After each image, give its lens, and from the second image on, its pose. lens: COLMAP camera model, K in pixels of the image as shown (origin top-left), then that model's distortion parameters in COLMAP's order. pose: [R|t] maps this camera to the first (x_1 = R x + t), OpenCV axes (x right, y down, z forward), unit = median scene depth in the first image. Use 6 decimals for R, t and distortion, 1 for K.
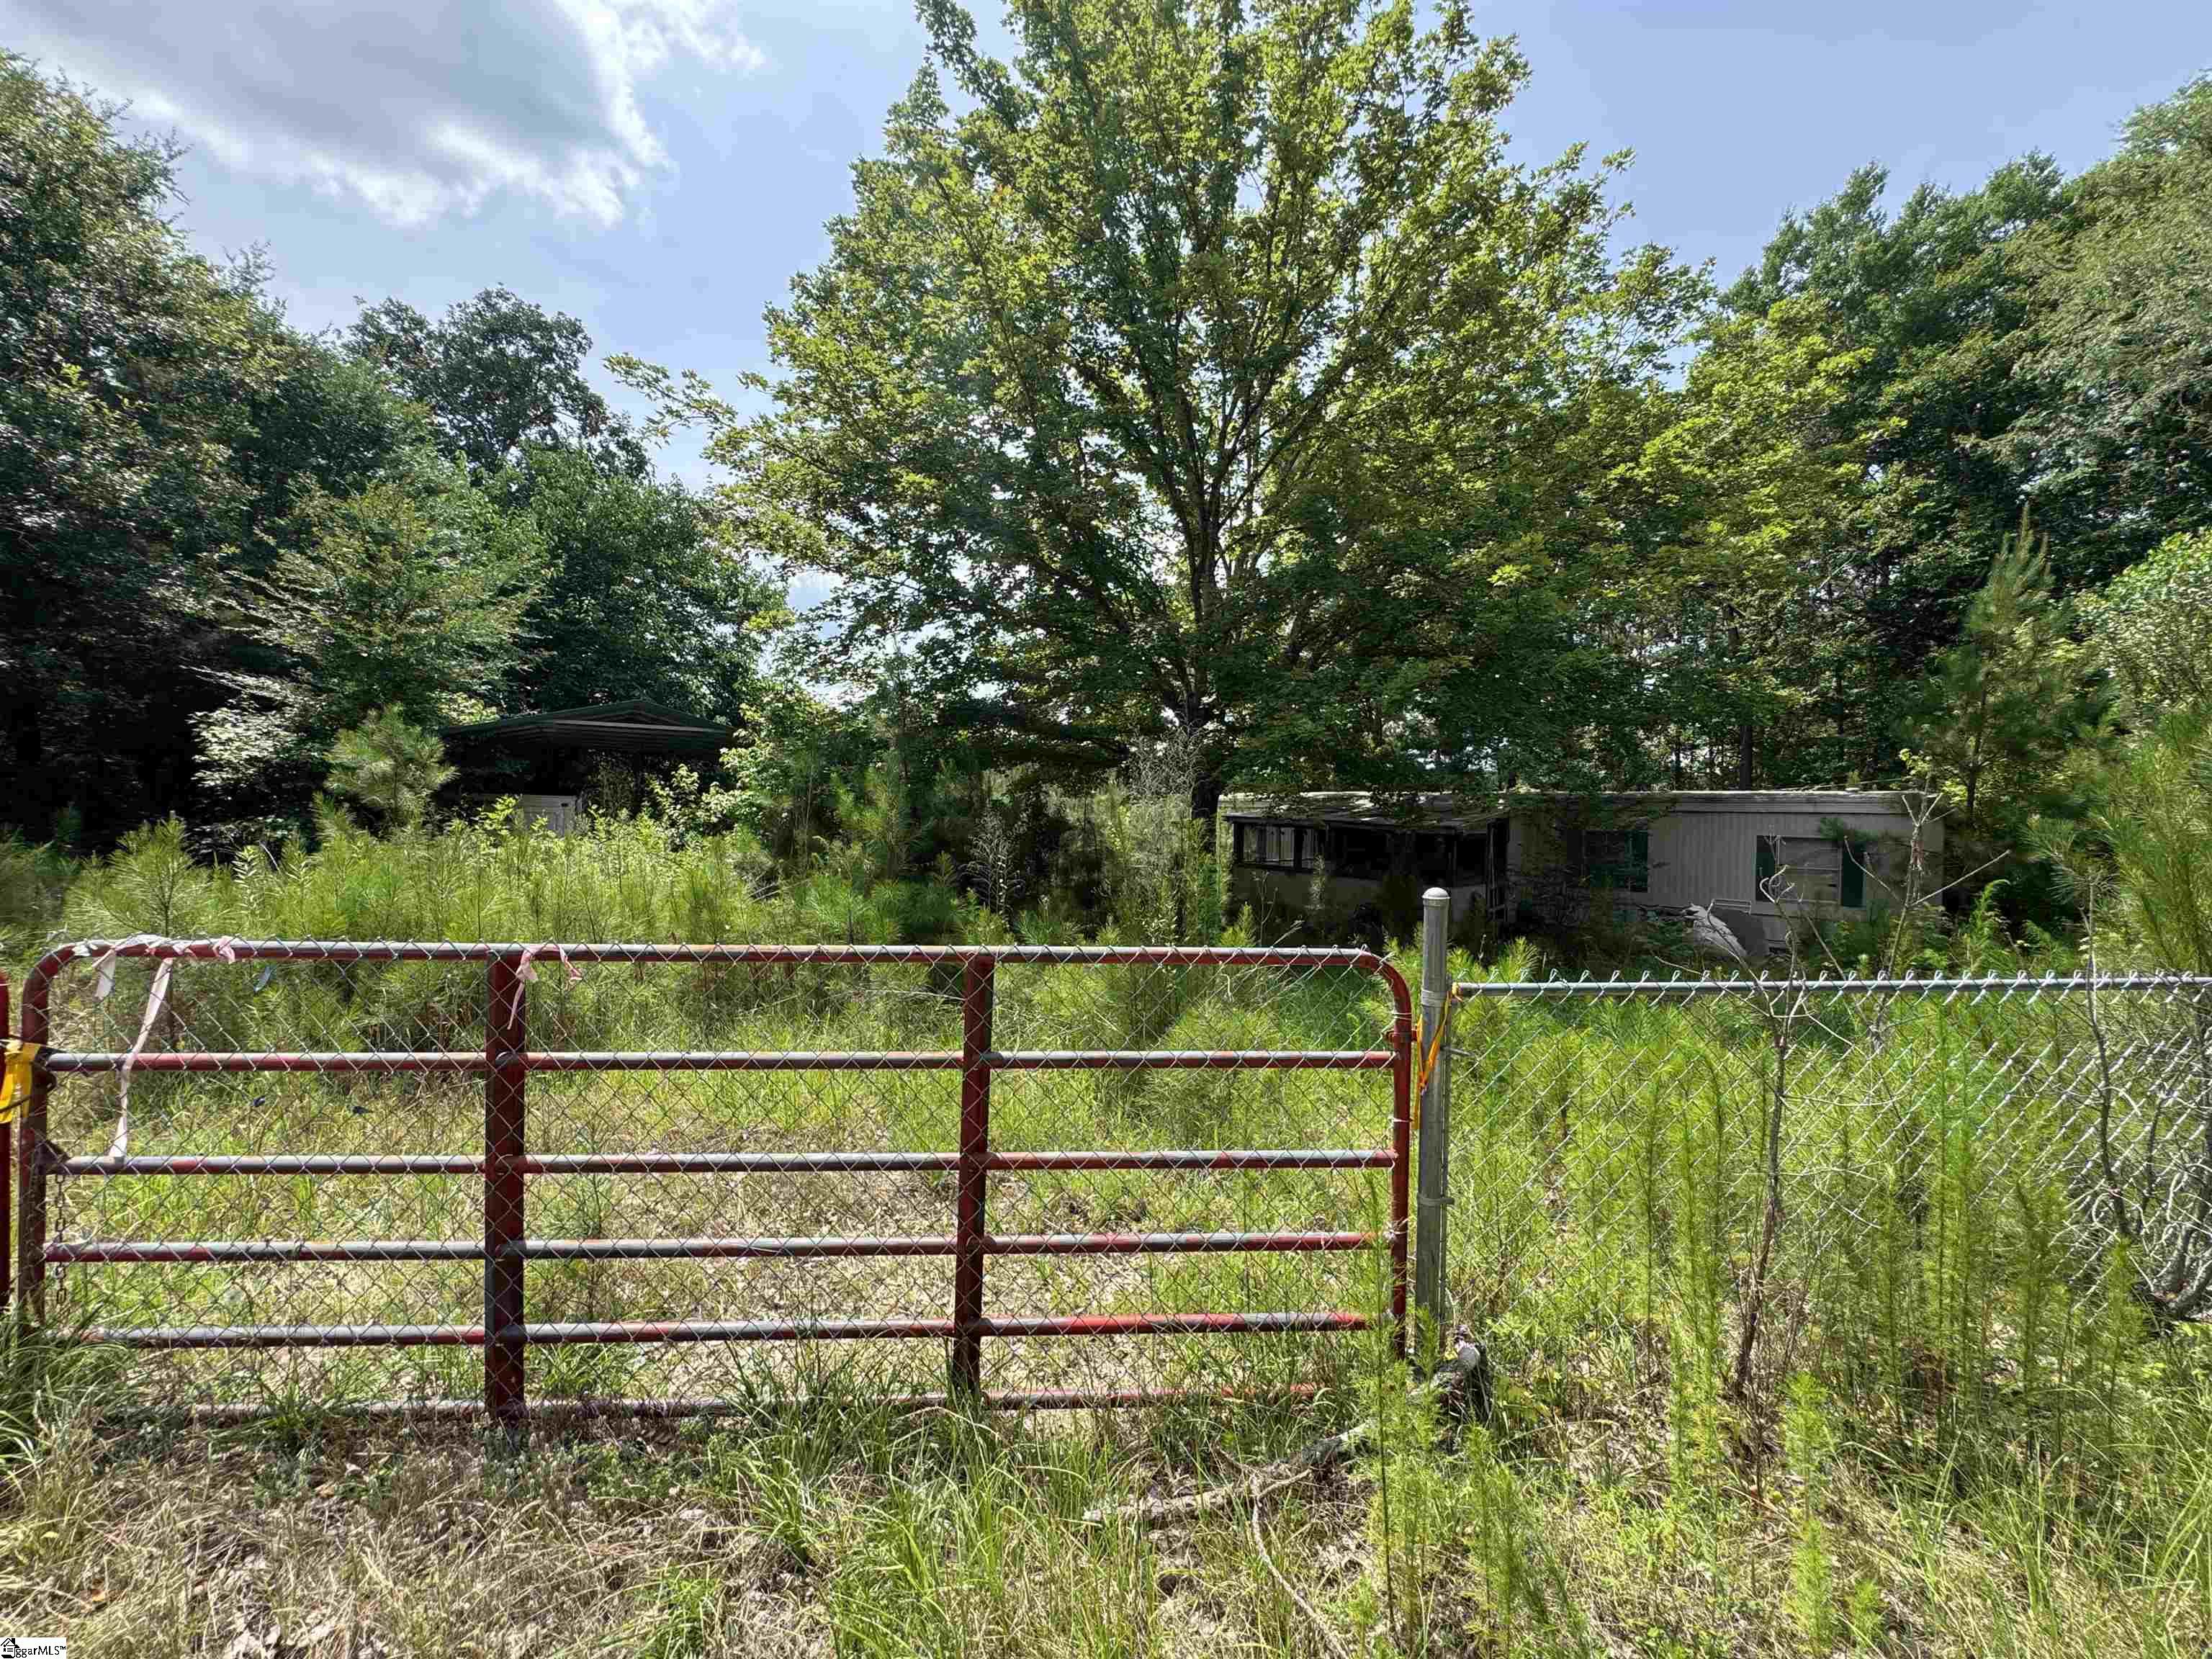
lens RADIAL K [[870.0, 0, 1110.4], [0, 870.0, 824.6], [0, 0, 1]] dist [-0.008598, 0.000513]
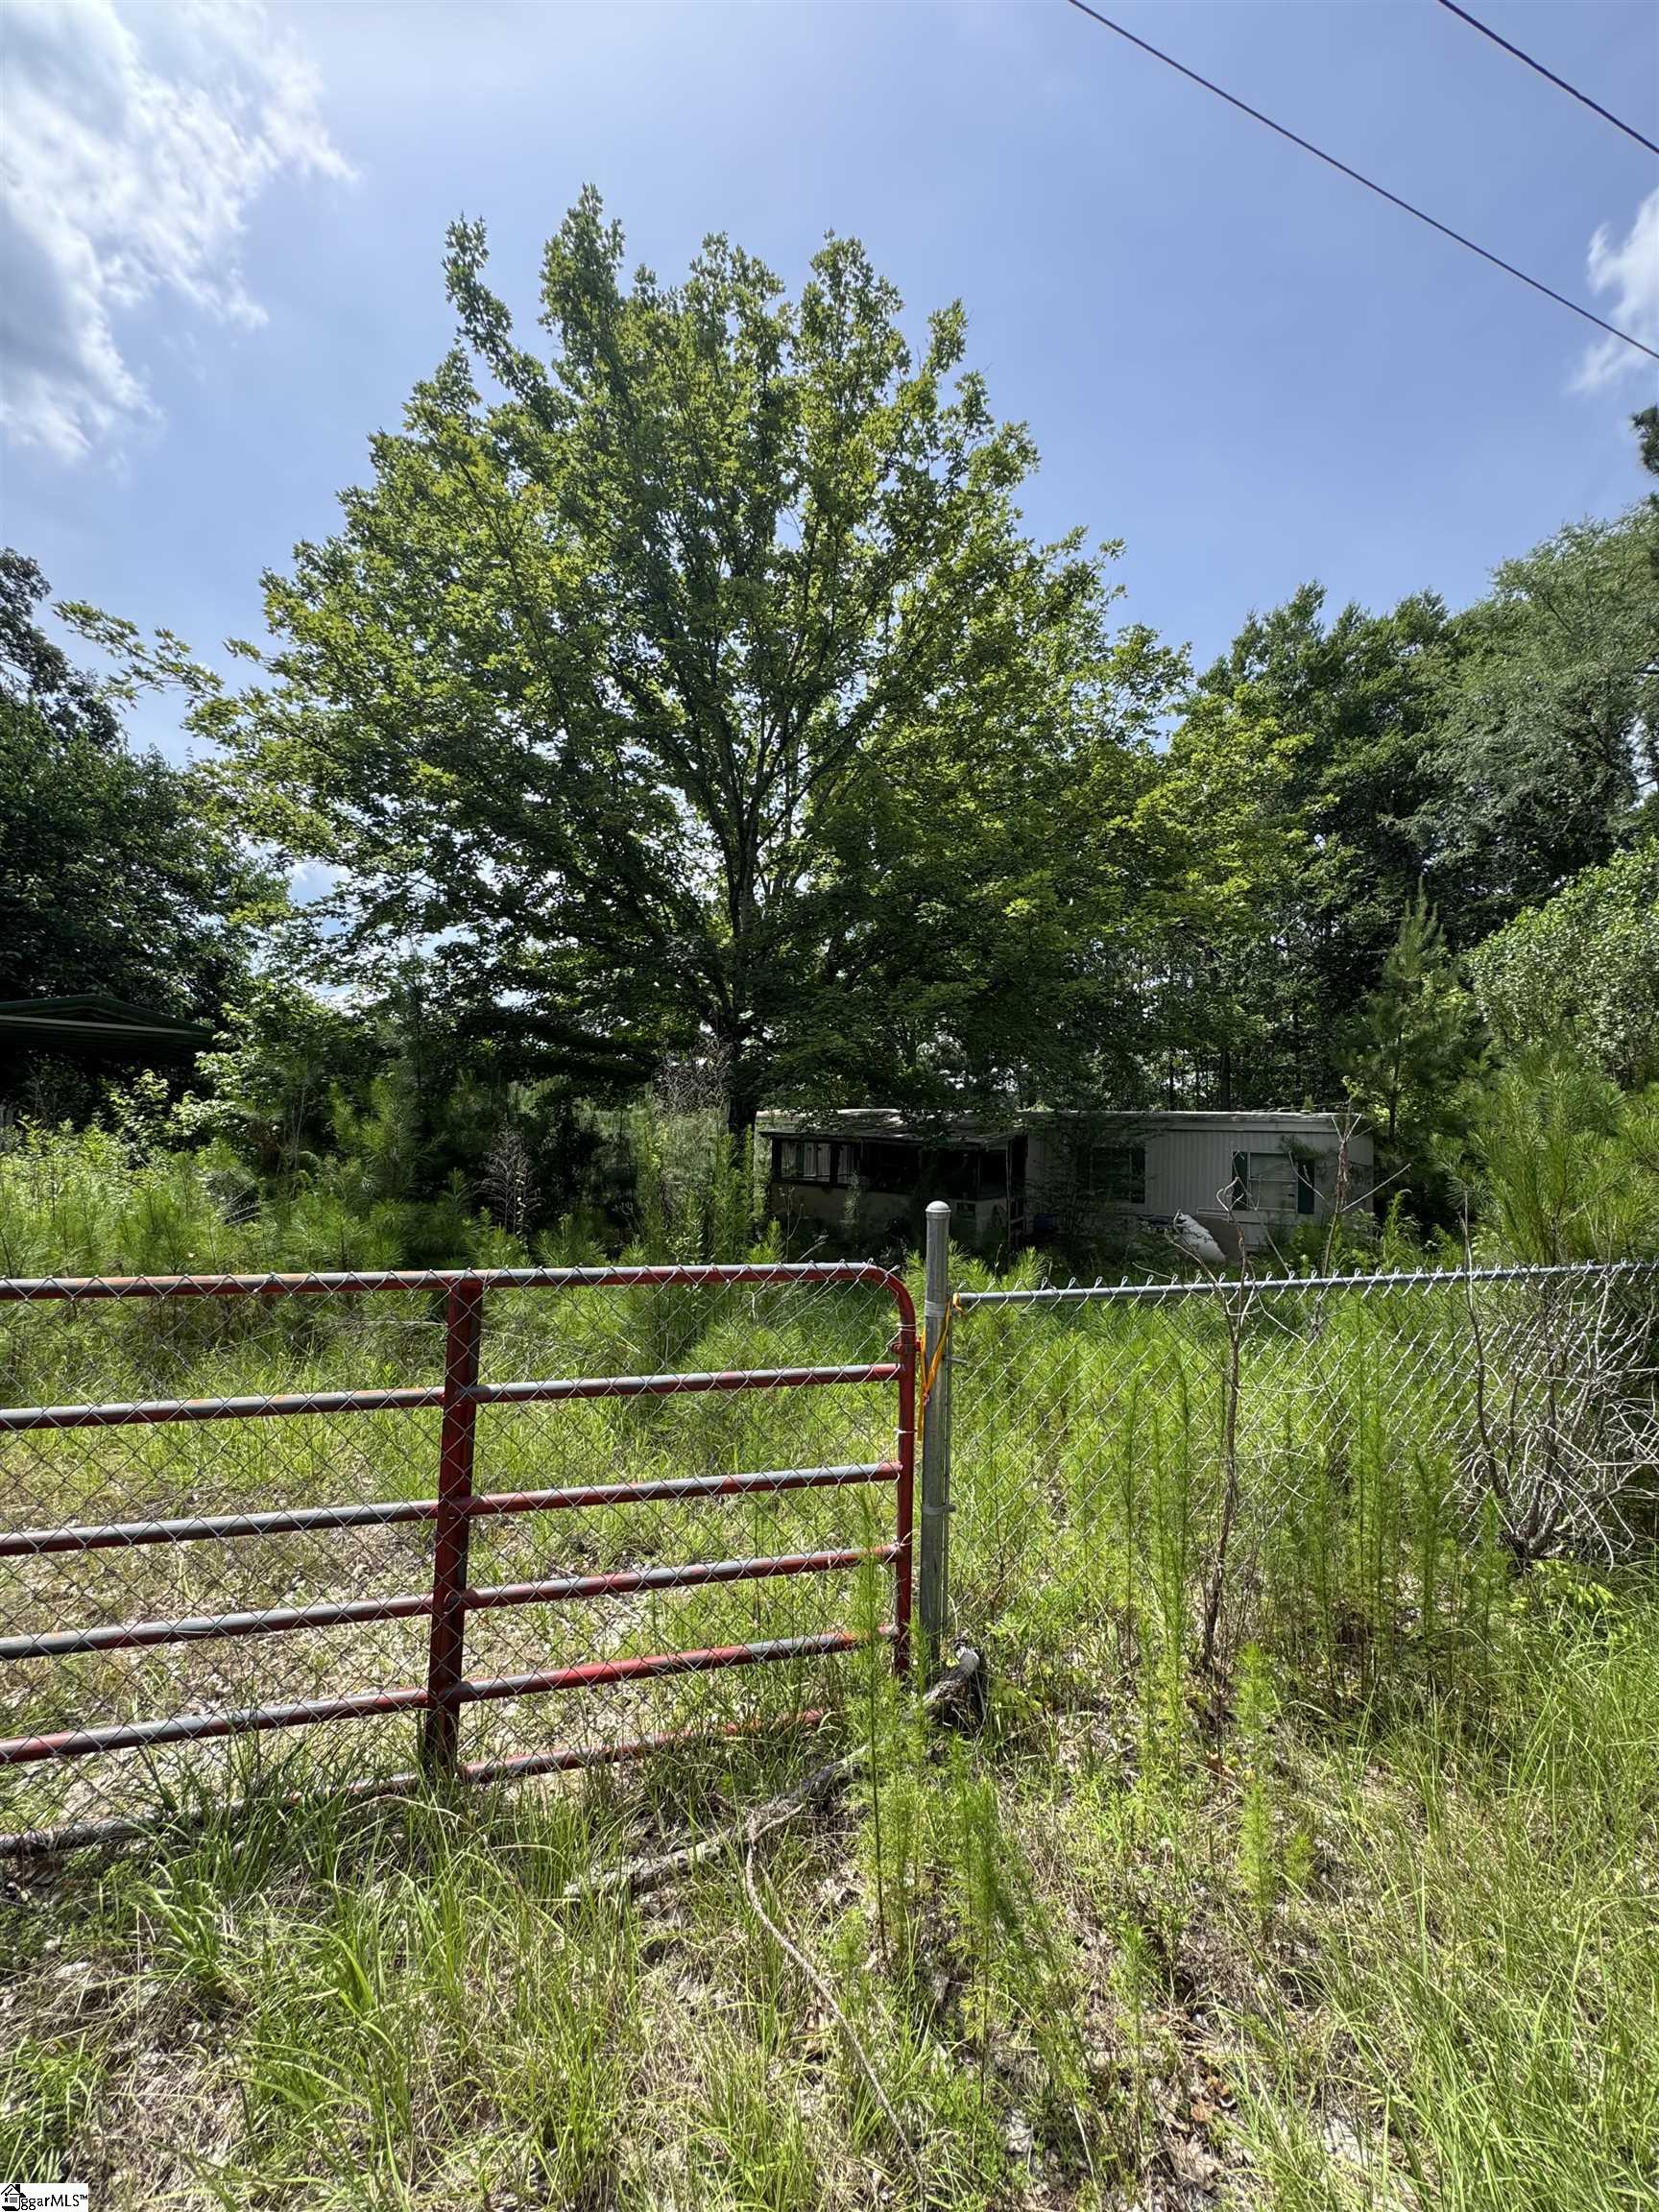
lens RADIAL K [[870.0, 0, 836.5], [0, 870.0, 1108.0], [0, 0, 1]] dist [-0.008598, 0.000513]
pose [[0.977987, 0.010646, 0.208393, 0.011008], [-0.002841, 0.999284, -0.037719, 0.000333], [-0.208645, 0.036297, 0.977318, 0.002848]]
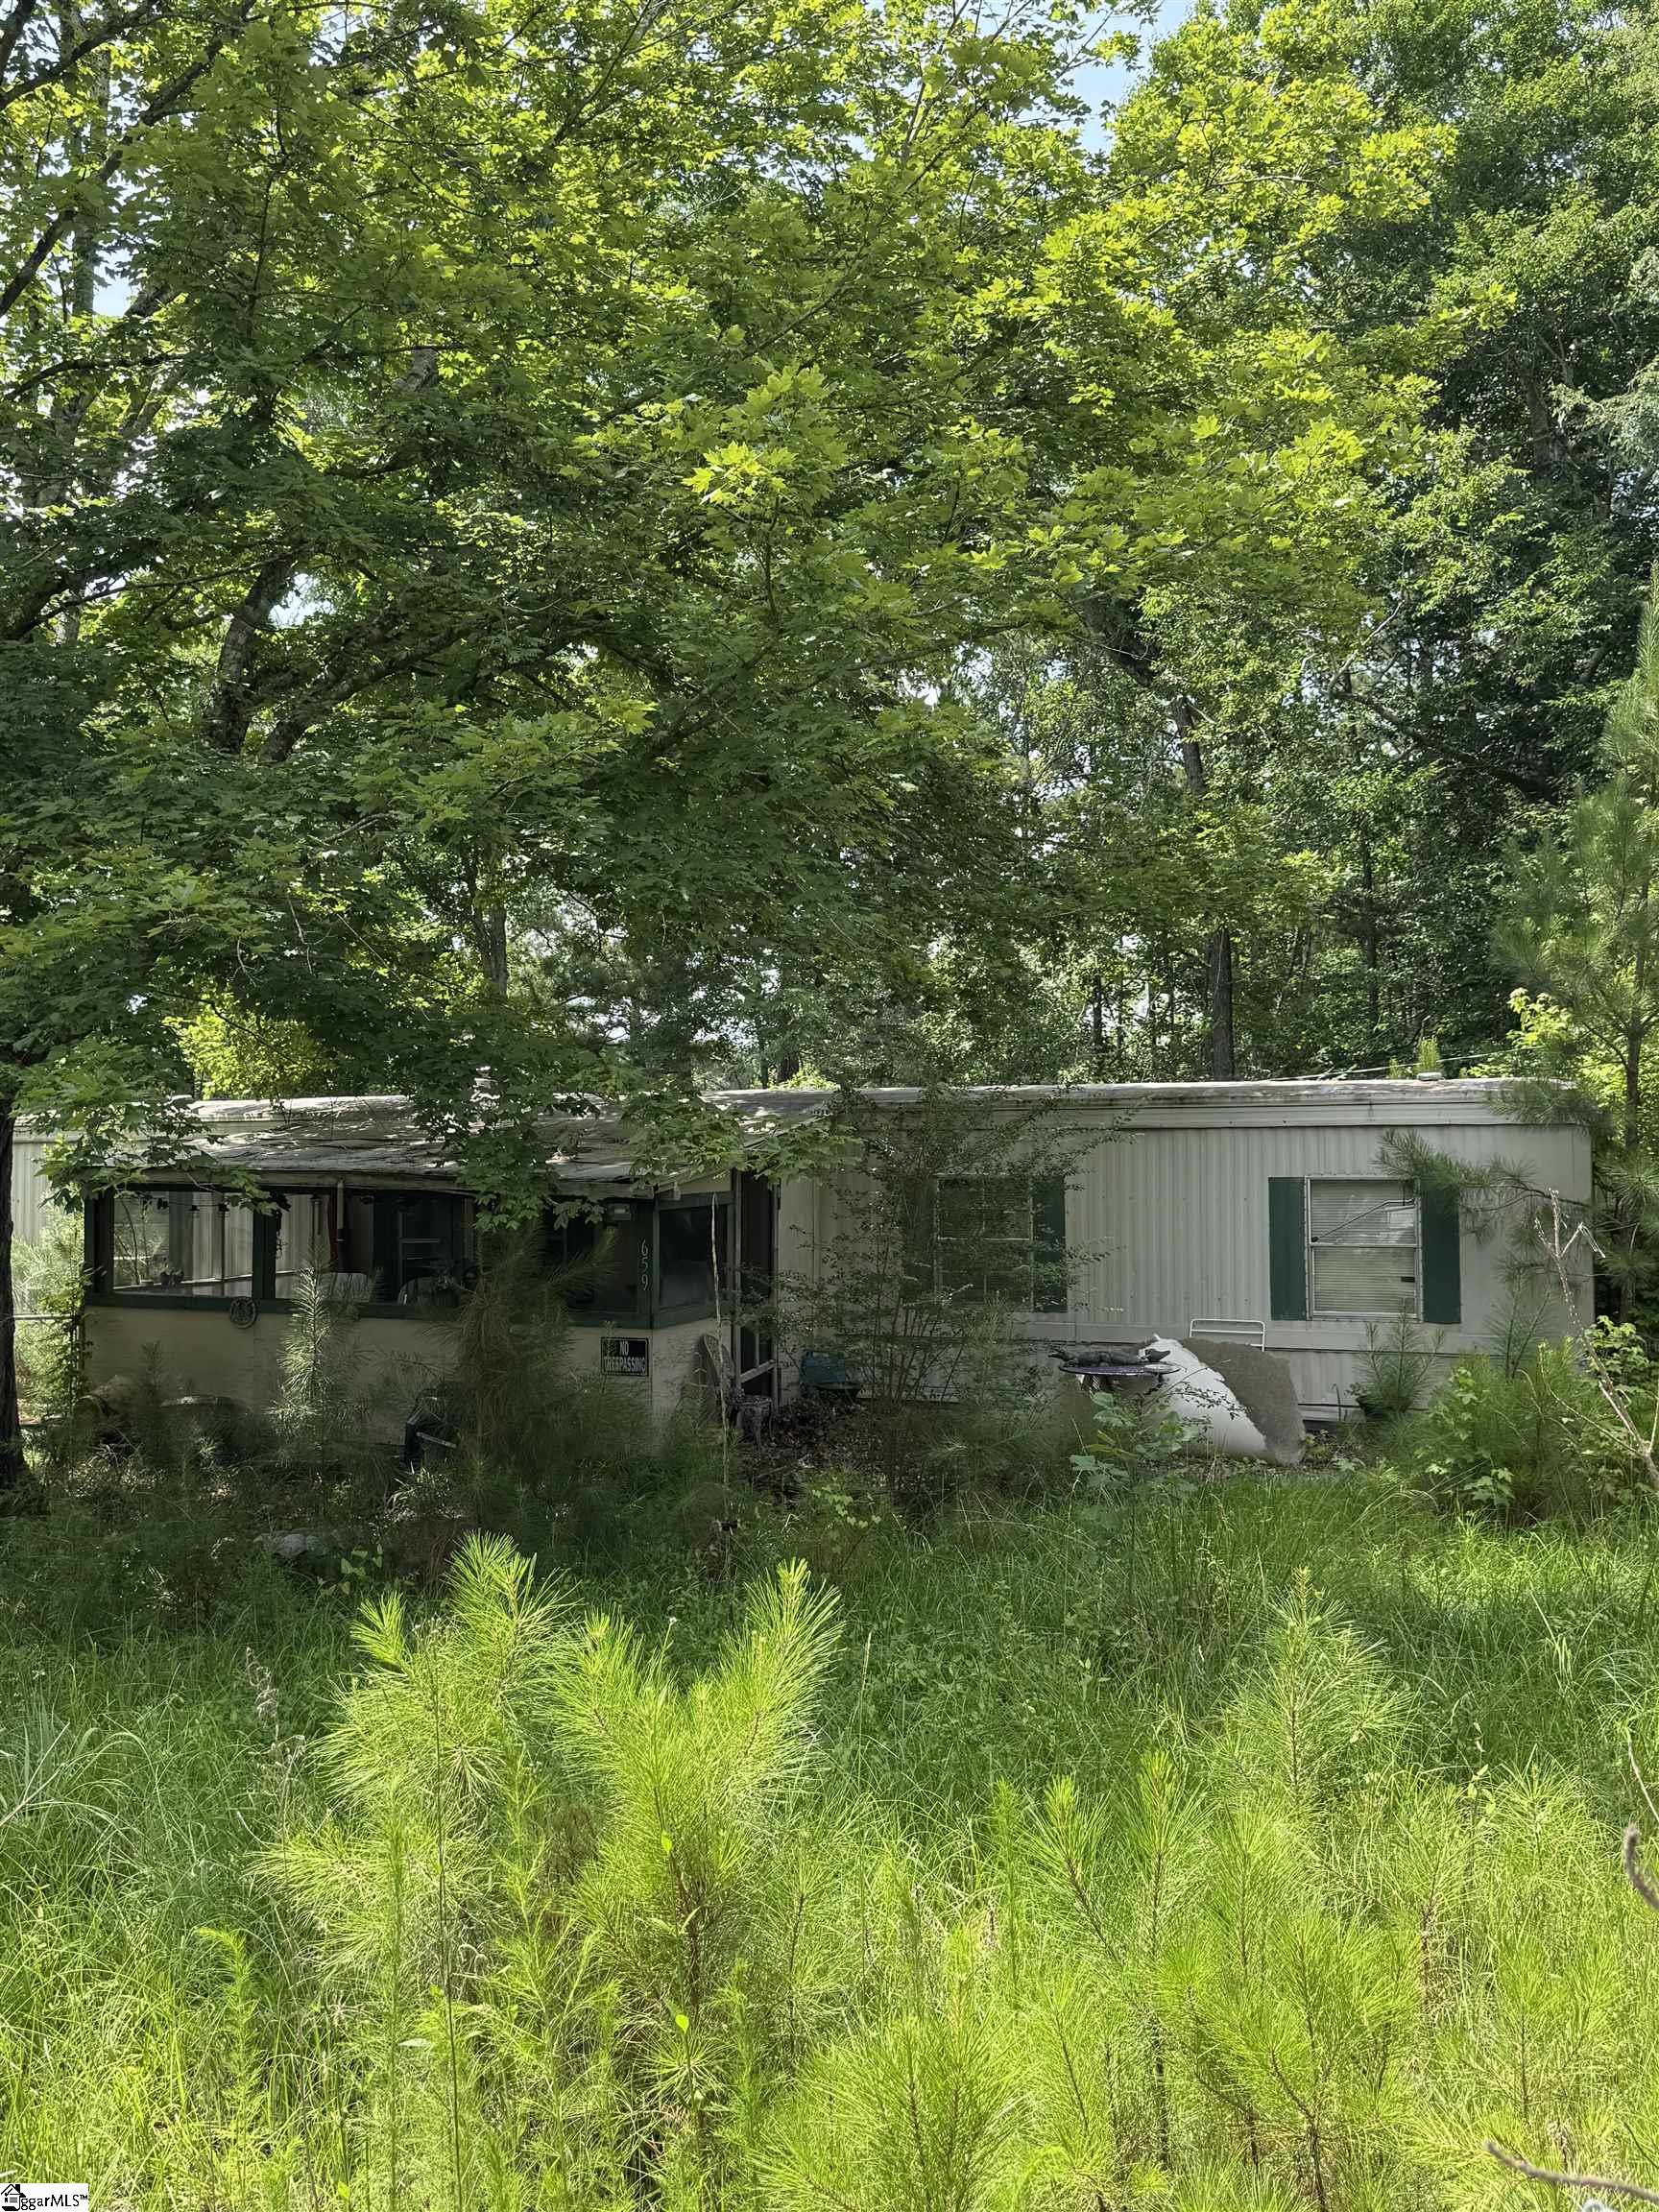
lens RADIAL K [[2026.1, 0, 829.5], [0, 2026.1, 1106.0], [0, 0, 1]] dist [0.000581, -0.000236]
pose [[0.900142, -0.015504, 0.435321, 0.100271], [0.029752, 0.999221, -0.025933, -0.006494], [-0.434580, 0.036296, 0.899902, 0.193277]]
